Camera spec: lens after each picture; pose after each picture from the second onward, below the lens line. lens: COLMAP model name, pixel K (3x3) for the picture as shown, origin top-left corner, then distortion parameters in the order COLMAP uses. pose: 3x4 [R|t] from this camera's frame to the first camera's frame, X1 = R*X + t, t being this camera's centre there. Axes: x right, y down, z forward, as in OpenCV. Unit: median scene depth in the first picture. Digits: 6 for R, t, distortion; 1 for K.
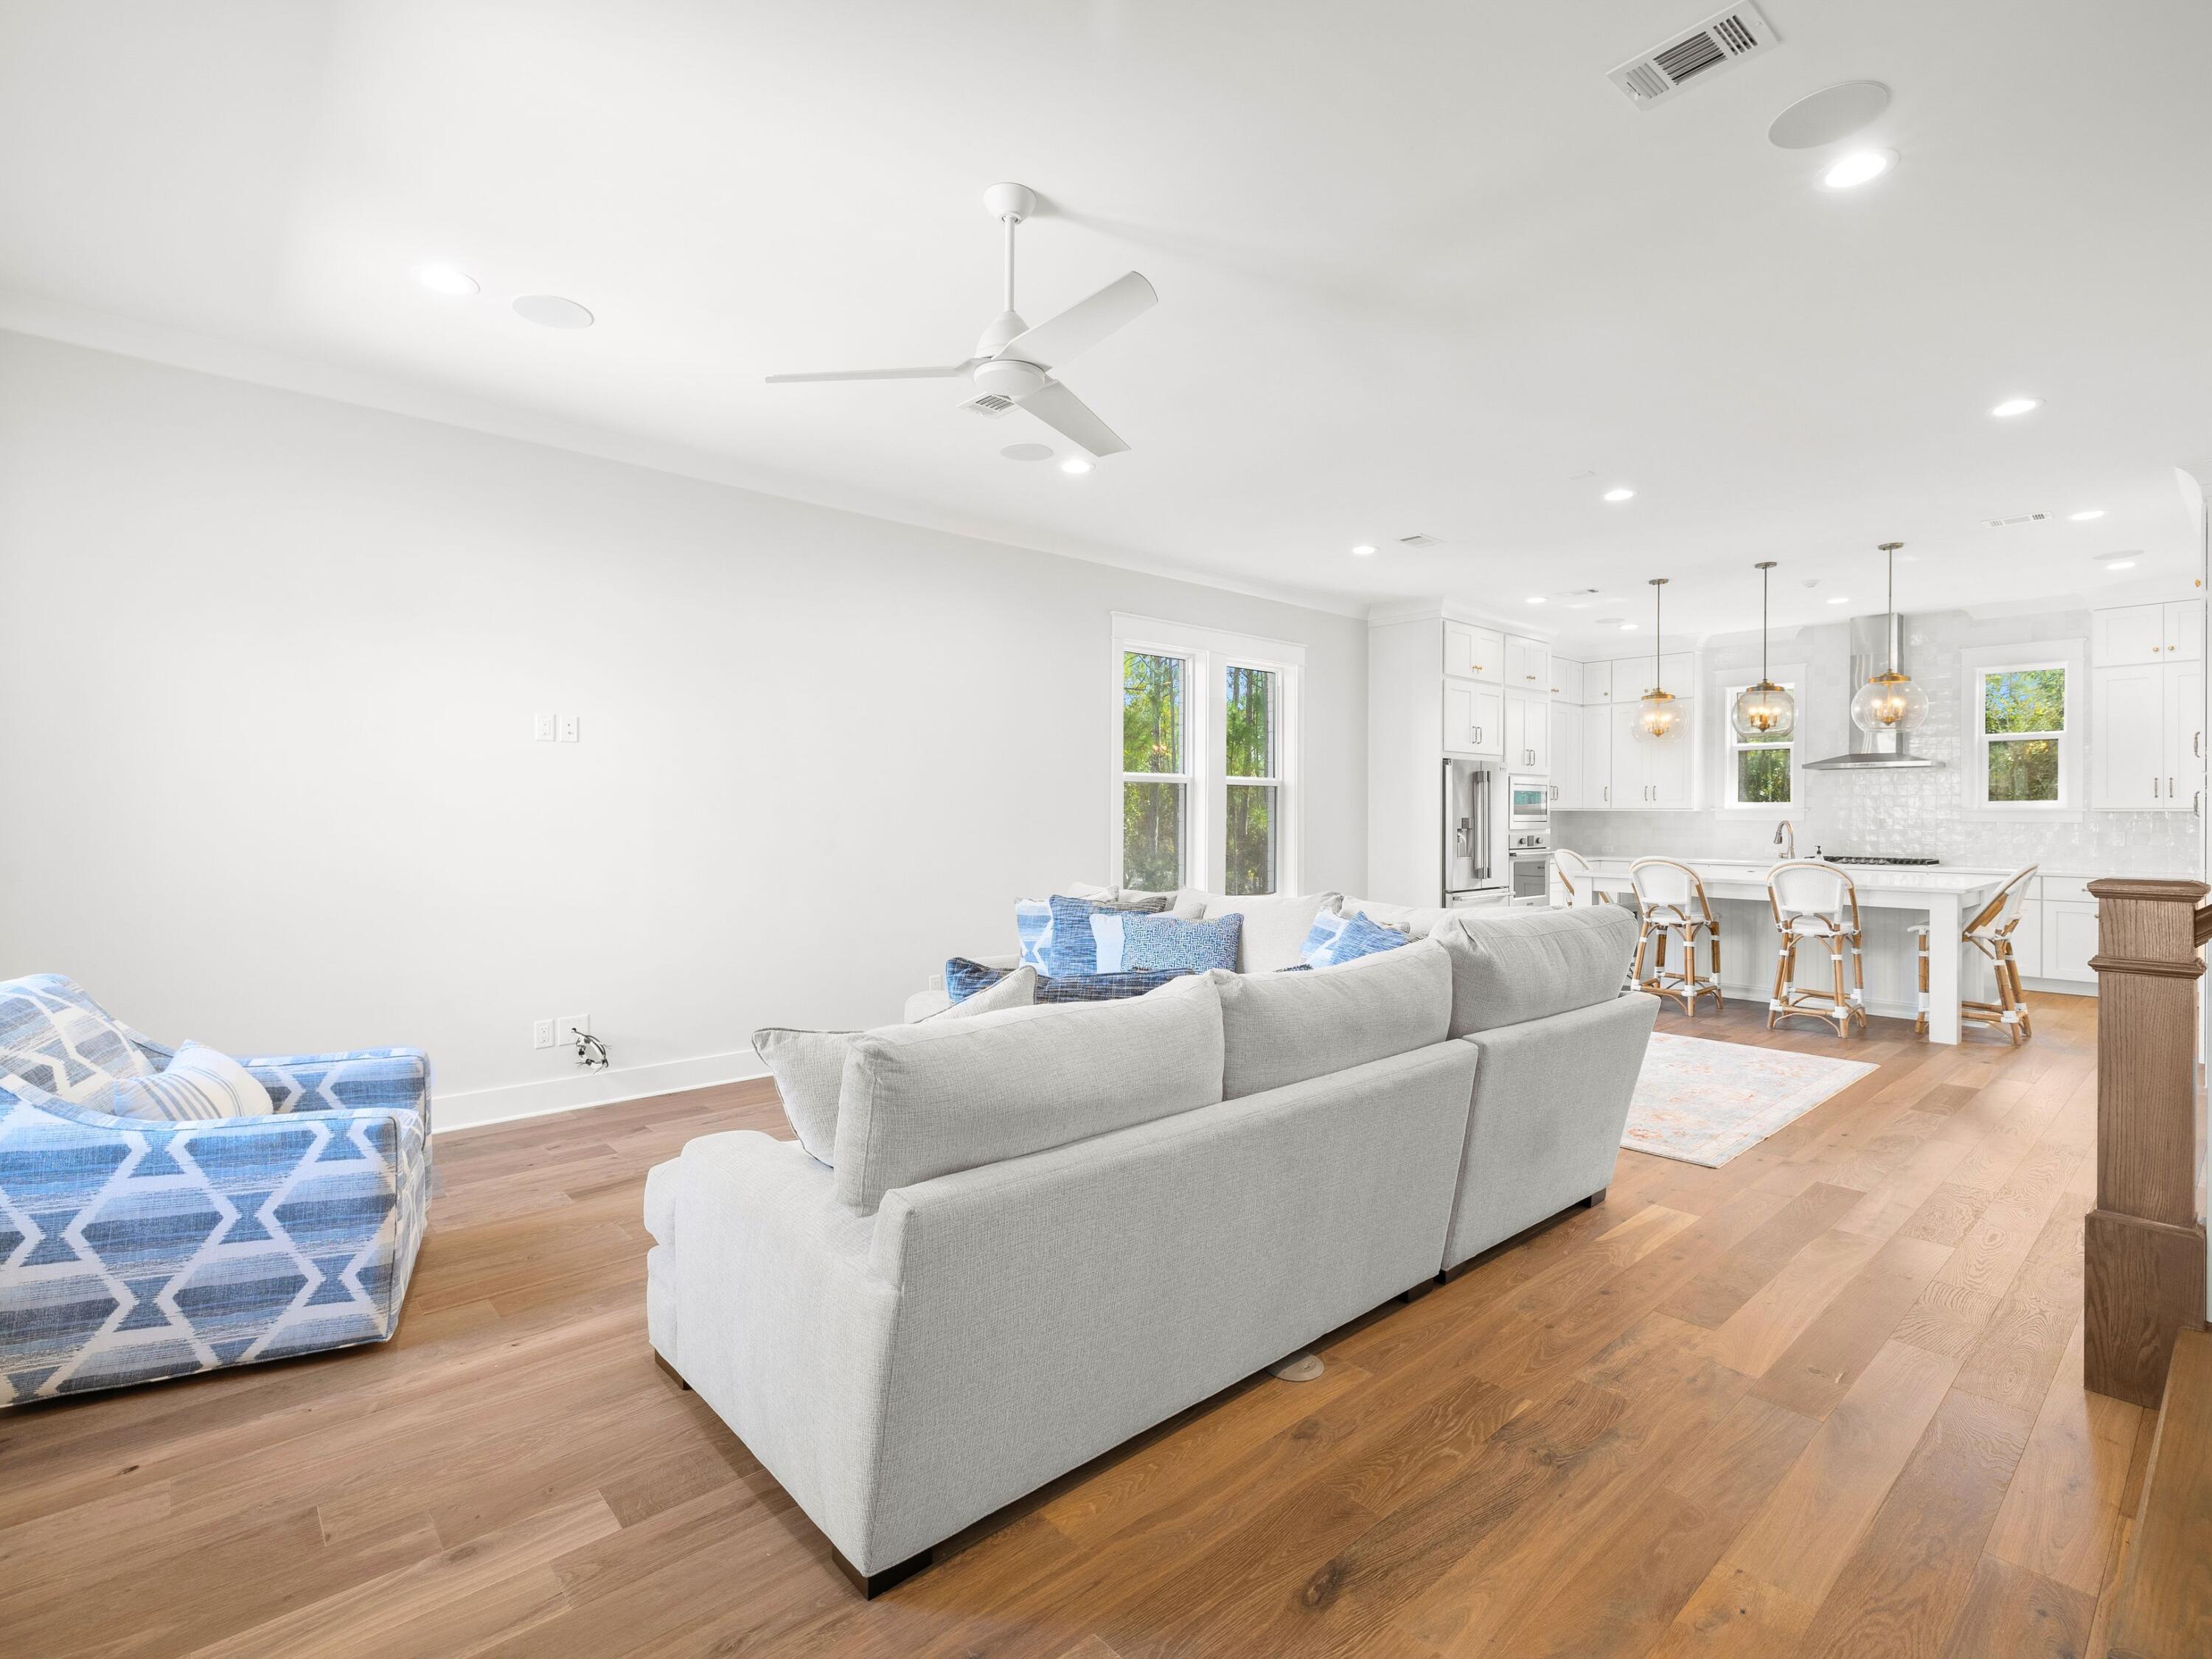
lens RADIAL K [[1044.8, 0, 1090.5], [0, 1044.8, 816.5], [0, 0, 1]] dist [-0.006177, -0.001095]
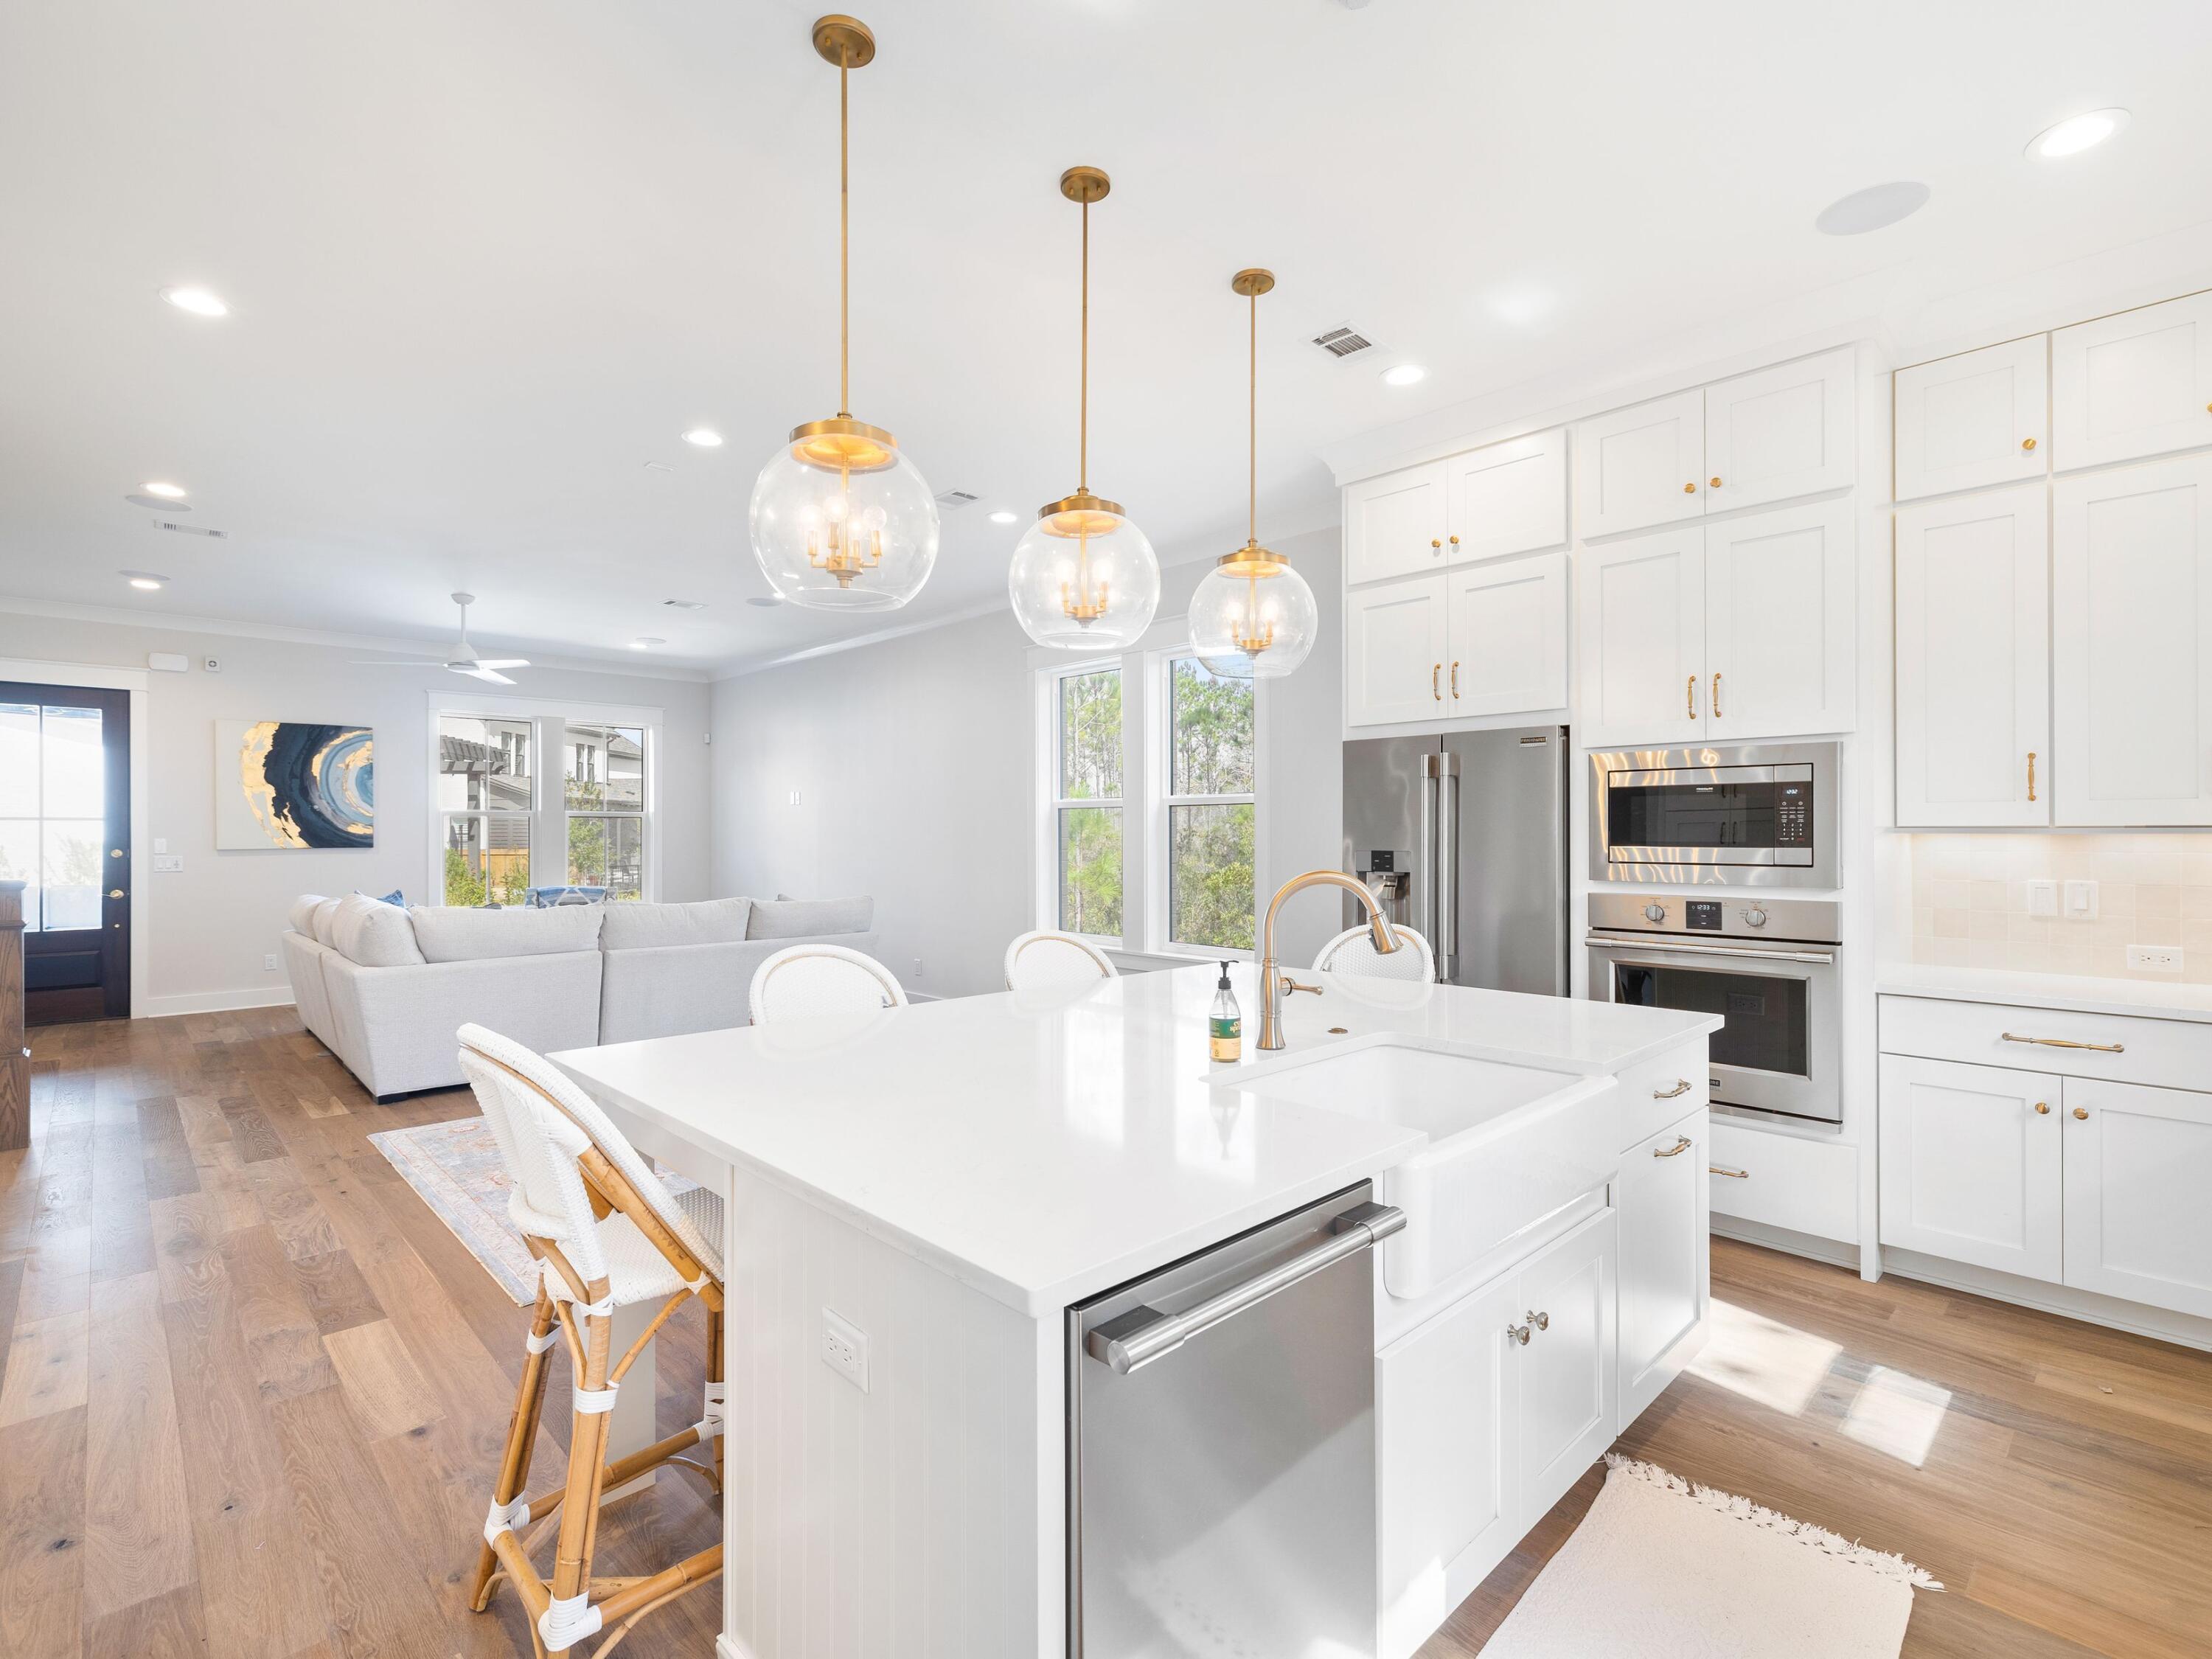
lens RADIAL K [[1044.8, 0, 1092.3], [0, 1044.8, 826.9], [0, 0, 1]] dist [-0.006177, -0.001095]
pose [[0.063412, -0.010609, -0.997931, 0.900331], [-0.002513, 0.999939, -0.010790, -0.005049], [0.997984, 0.003192, 0.063382, 0.862034]]
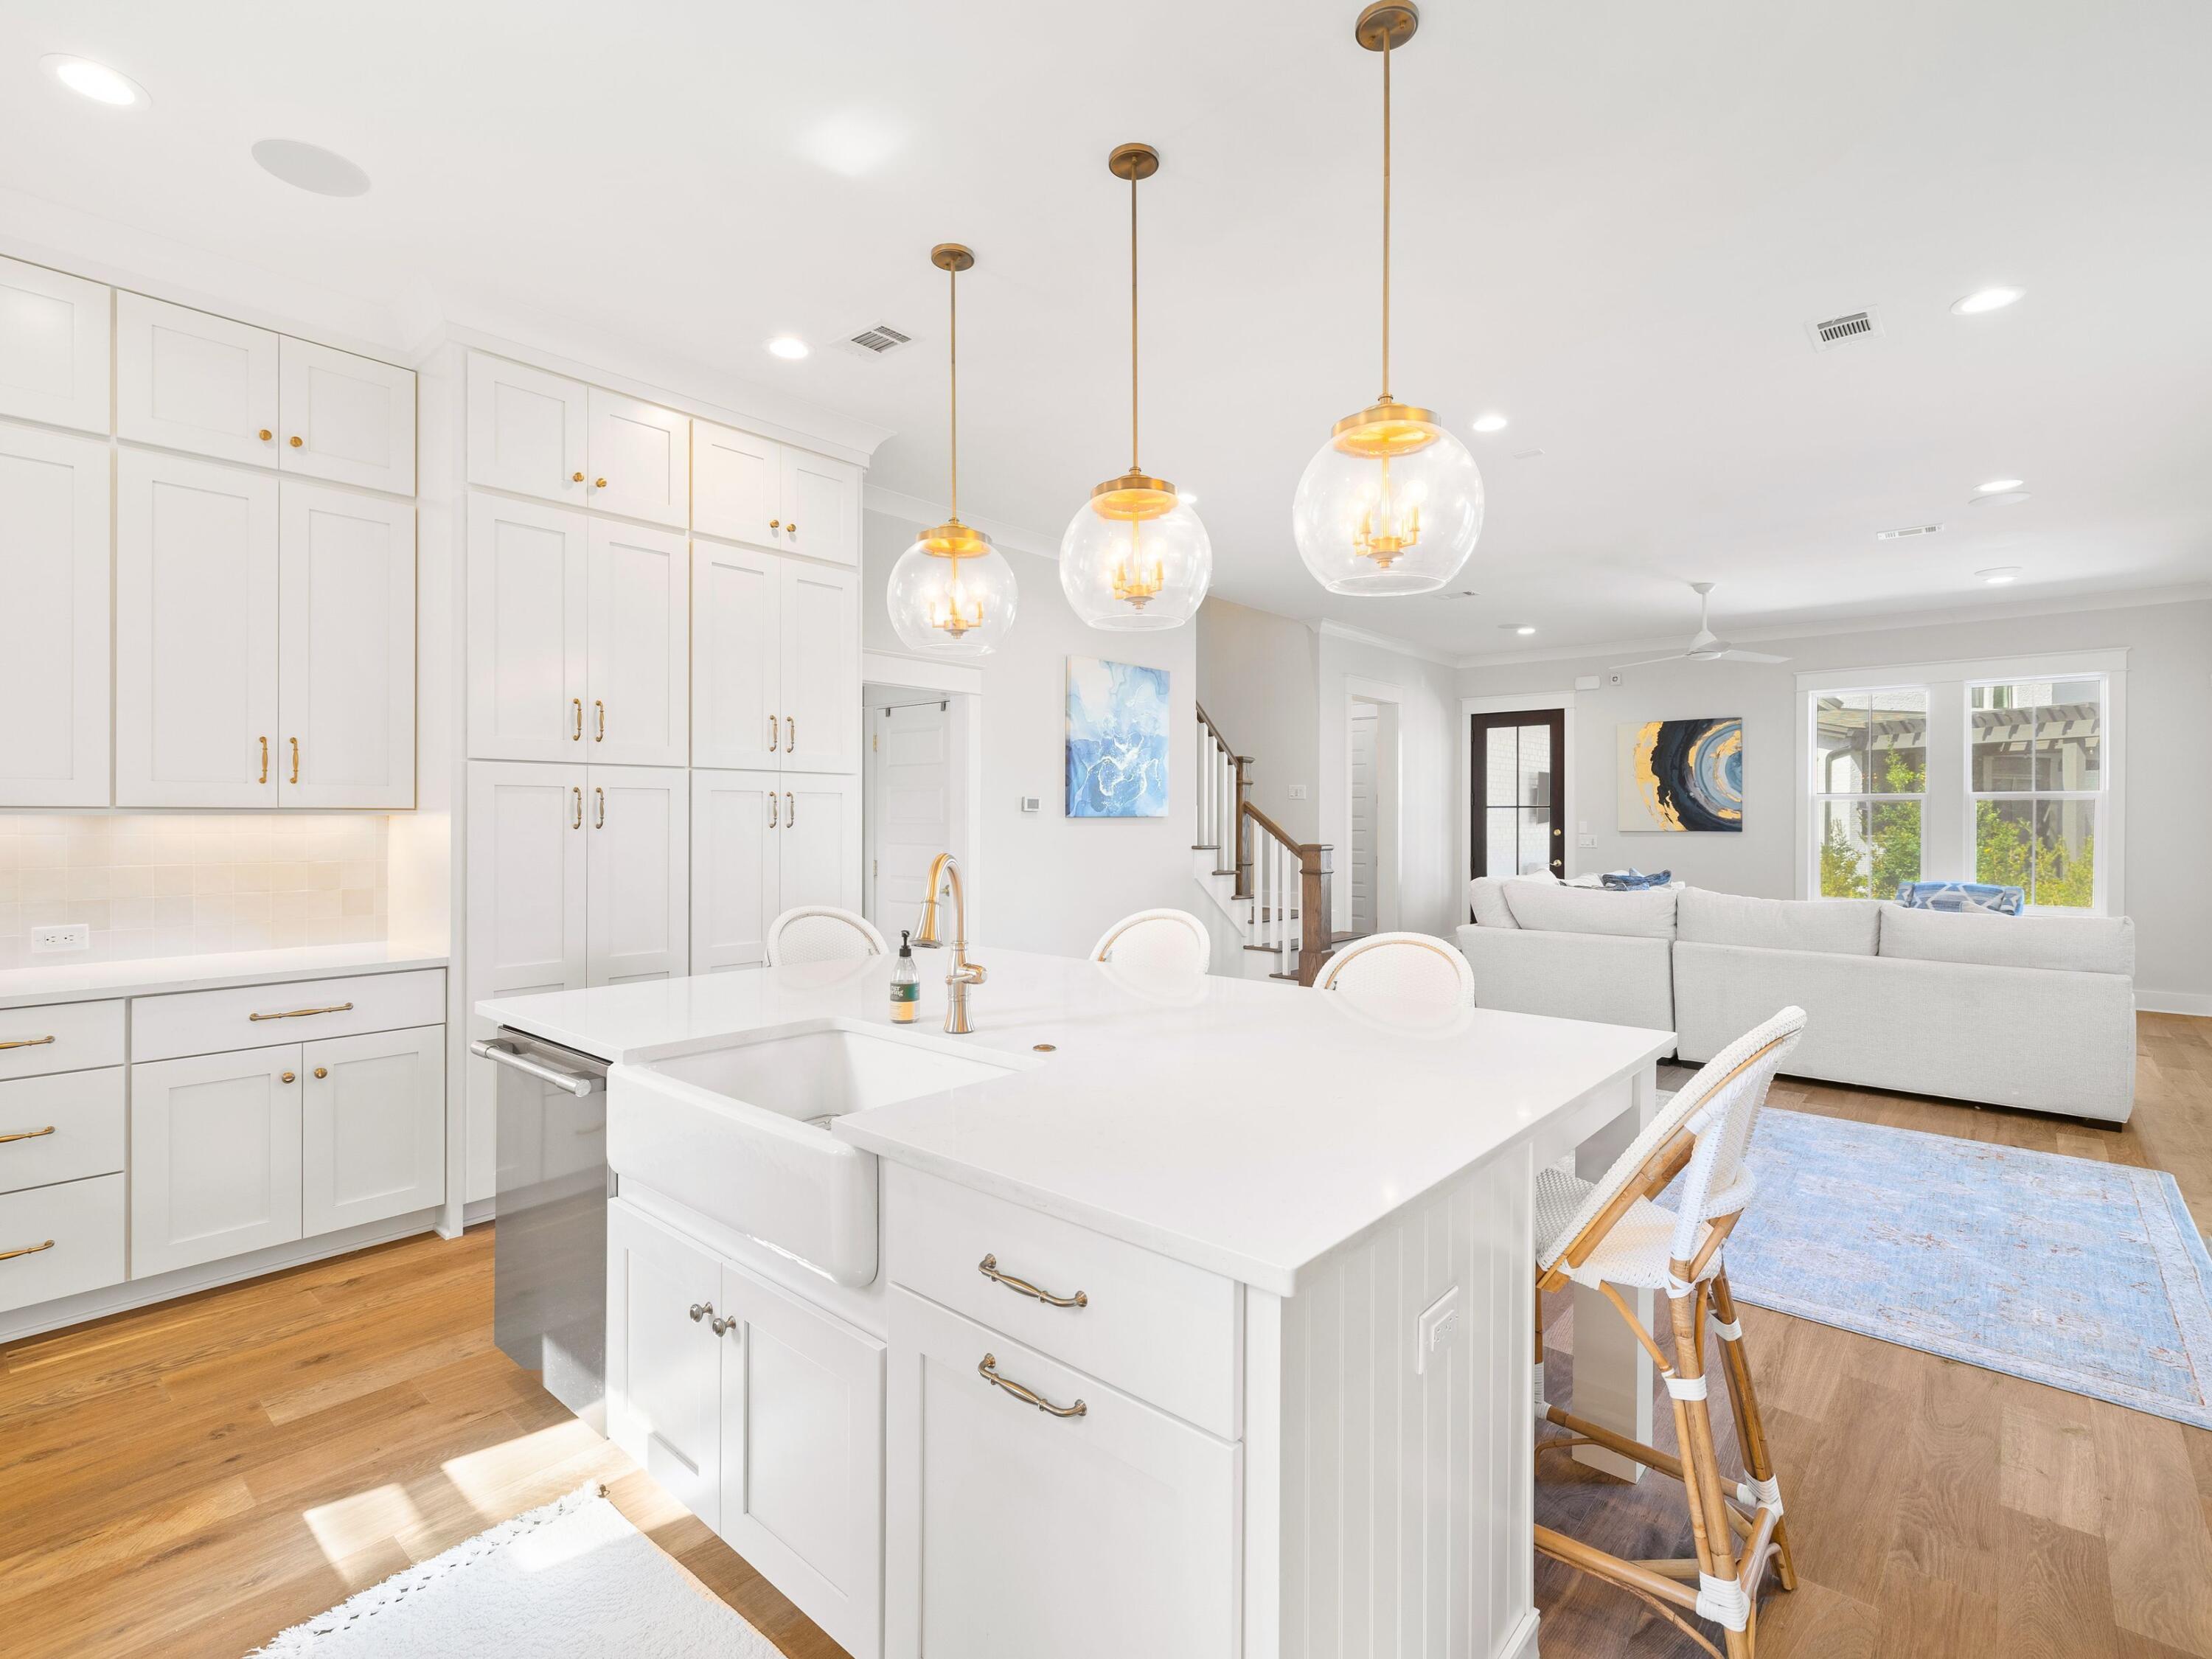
lens RADIAL K [[1044.8, 0, 1104.7], [0, 1044.8, 818.0], [0, 0, 1]] dist [-0.006177, -0.001095]
pose [[-0.990166, -0.008317, -0.139650, 0.625589], [-0.009089, 0.999947, 0.004894, -0.007418], [0.139602, 0.006115, -0.990189, 1.203478]]
